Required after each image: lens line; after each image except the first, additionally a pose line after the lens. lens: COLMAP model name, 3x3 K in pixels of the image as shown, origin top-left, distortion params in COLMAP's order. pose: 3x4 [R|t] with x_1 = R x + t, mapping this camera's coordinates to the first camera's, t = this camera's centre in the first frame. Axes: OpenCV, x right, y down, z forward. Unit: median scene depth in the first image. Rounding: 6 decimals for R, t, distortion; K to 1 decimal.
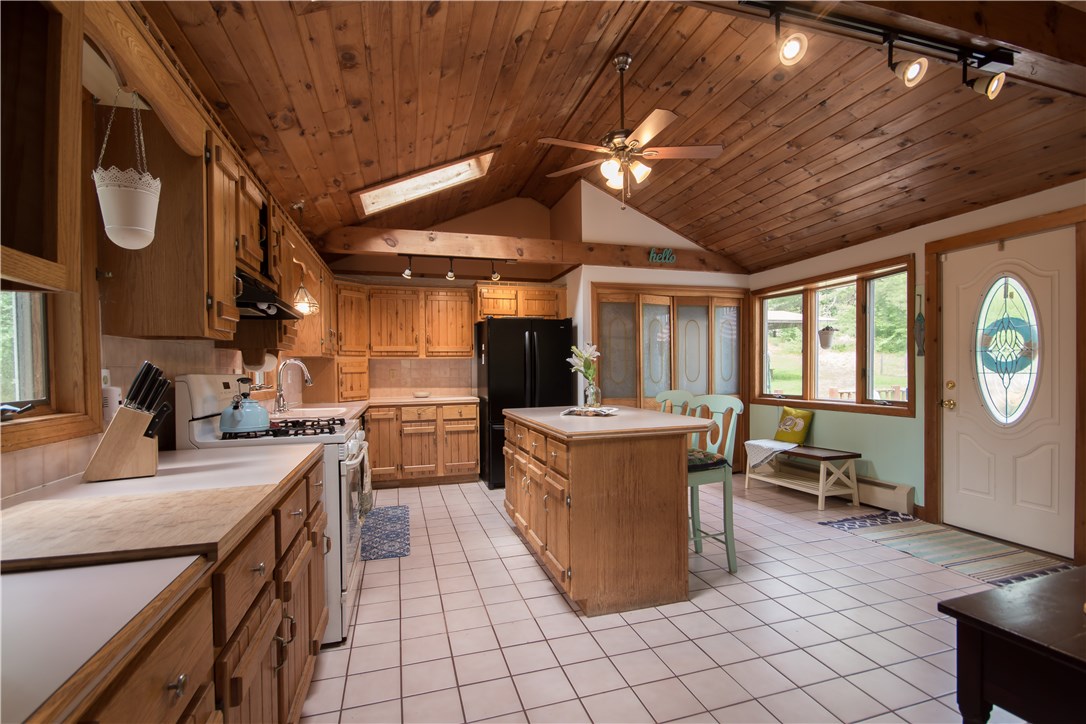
lens RADIAL K [[495.4, 0, 564.3], [0, 495.4, 373.7], [0, 0, 1]] dist [-0.012403, 0.000152]
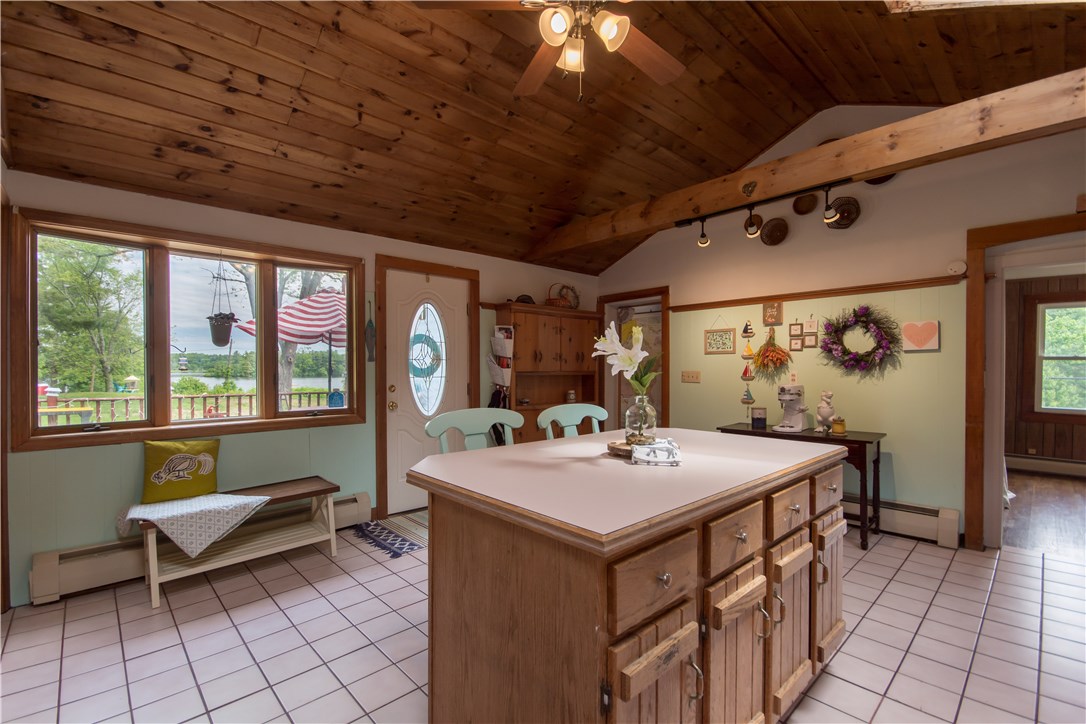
lens RADIAL K [[472.1, 0, 544.6], [0, 472.1, 372.2], [0, 0, 1]] dist [0.003888, -0.007950]
pose [[-0.429298, 0.002834, 0.903158, -0.279075], [0.015395, 0.999873, 0.004181, -0.010805], [-0.903032, 0.015699, -0.429287, 0.965720]]
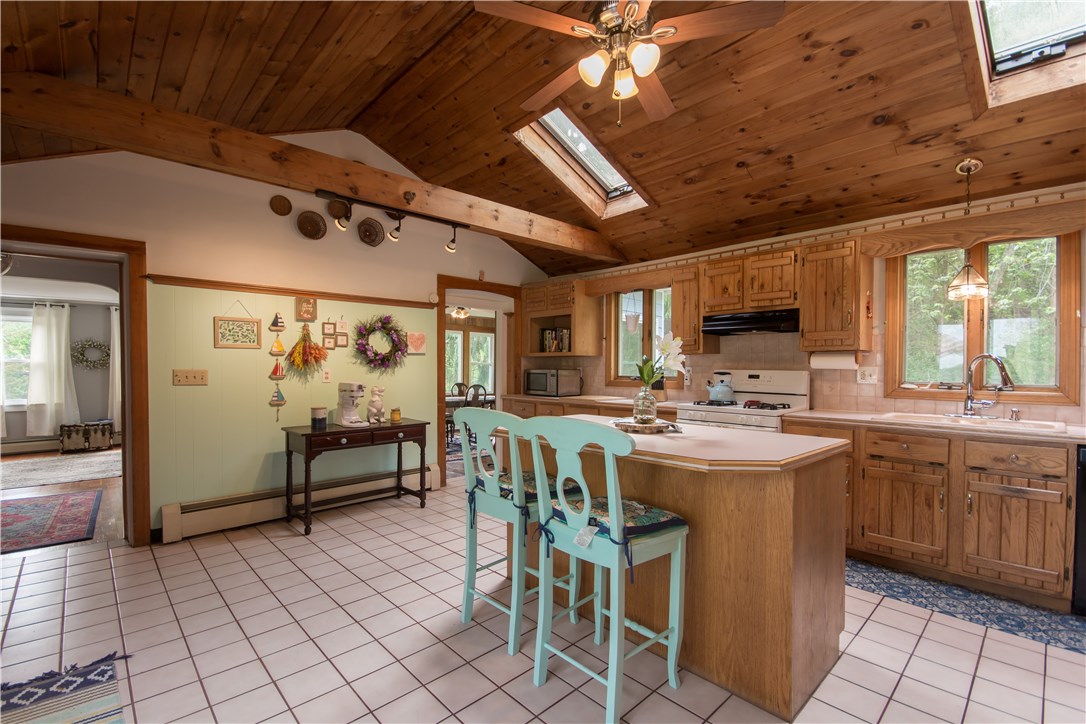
lens RADIAL K [[484.0, 0, 513.4], [0, 484.0, 372.8], [0, 0, 1]] dist [0.001310, 0.000211]
pose [[-0.917609, 0.011195, -0.397327, 0.391978], [0.001912, 0.999716, 0.023751, -0.016277], [0.397480, 0.021035, -0.917370, 1.162172]]
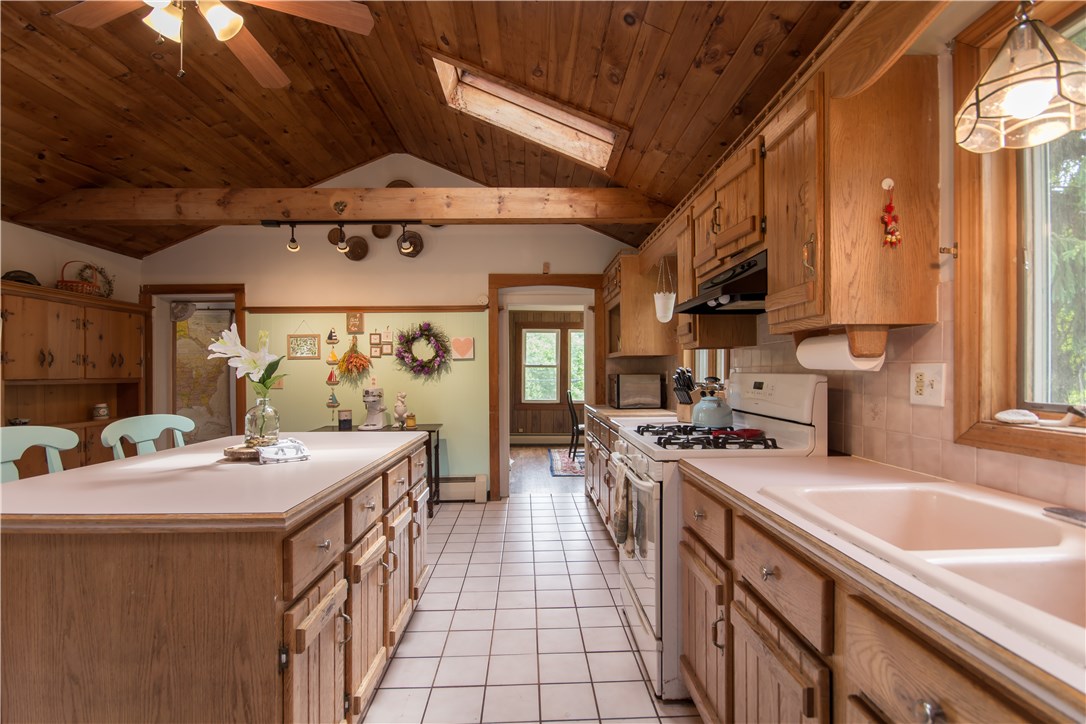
lens RADIAL K [[485.3, 0, 532.0], [0, 485.3, 373.1], [0, 0, 1]] dist [0.002477, -0.000158]
pose [[-0.957118, 0.017216, 0.289188, -0.294916], [0.020271, 0.999766, 0.007571, -0.008090], [-0.288989, 0.013109, -0.957243, 1.049926]]
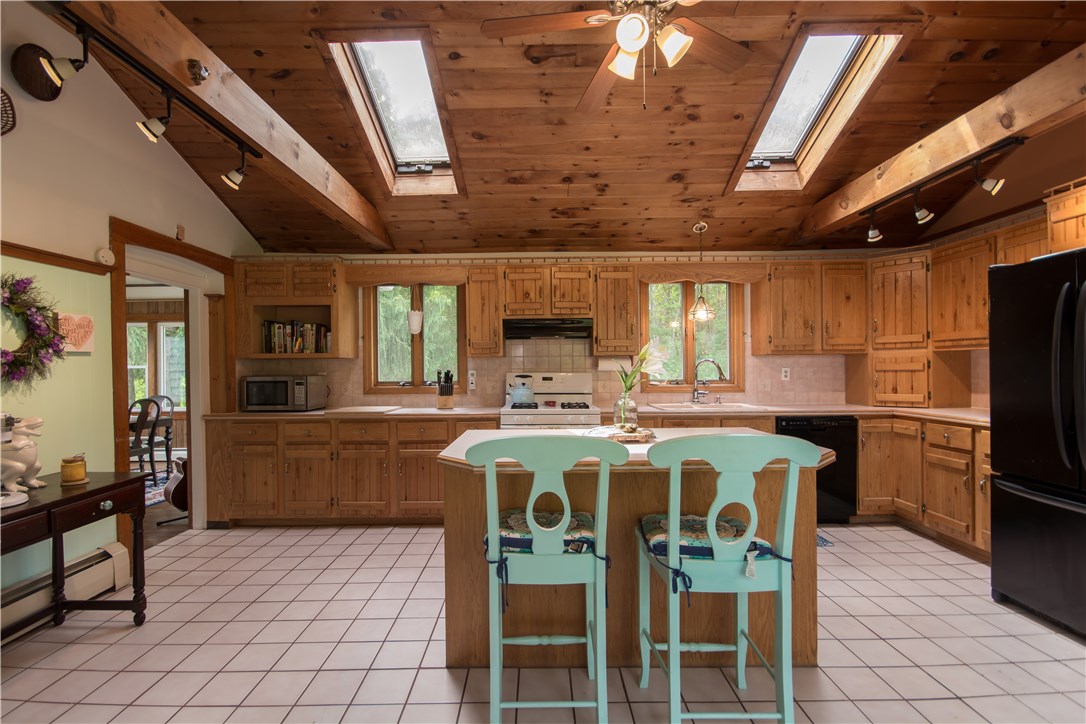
lens RADIAL K [[488.0, 0, 535.9], [0, 488.0, 372.4], [0, 0, 1]] dist [0.009278, -0.013446]
pose [[-0.312200, 0.021171, -0.949780, 0.554842], [0.003848, 0.999772, 0.021021, -0.019961], [0.950009, 0.002908, -0.312210, 0.804855]]
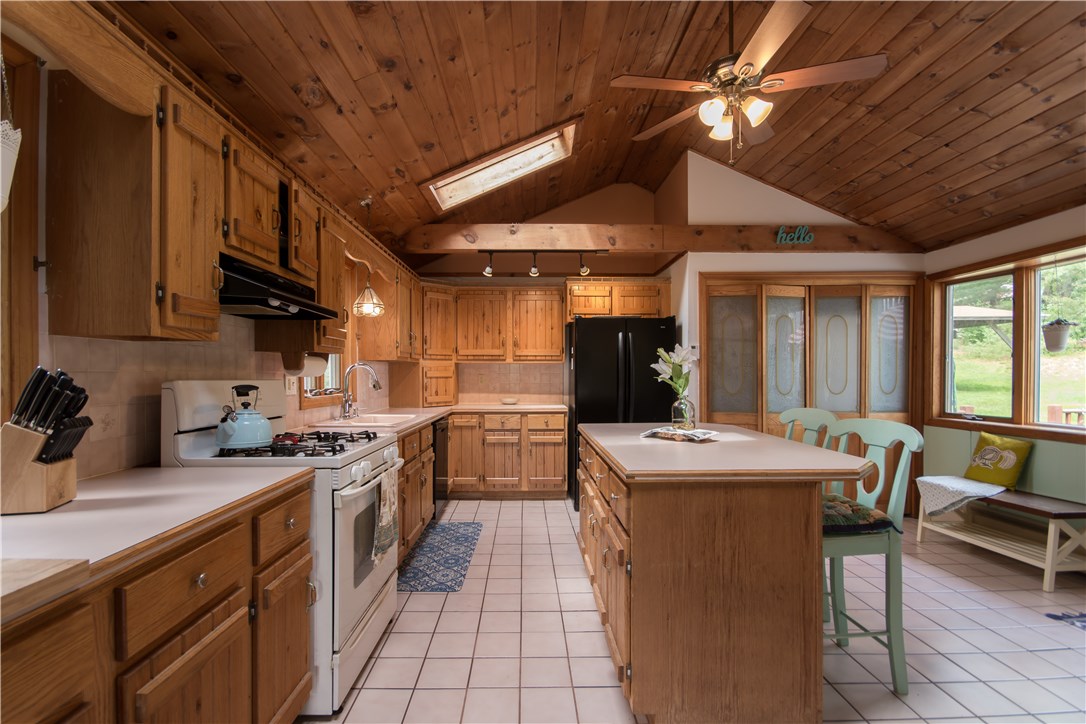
lens RADIAL K [[488.0, 0, 535.9], [0, 488.0, 372.4], [0, 0, 1]] dist [0.009278, -0.013446]
pose [[0.954289, 0.010760, -0.298691, 0.047494], [-0.013961, 0.999866, -0.008586, -0.006715], [0.298559, 0.012363, 0.954311, 0.163217]]
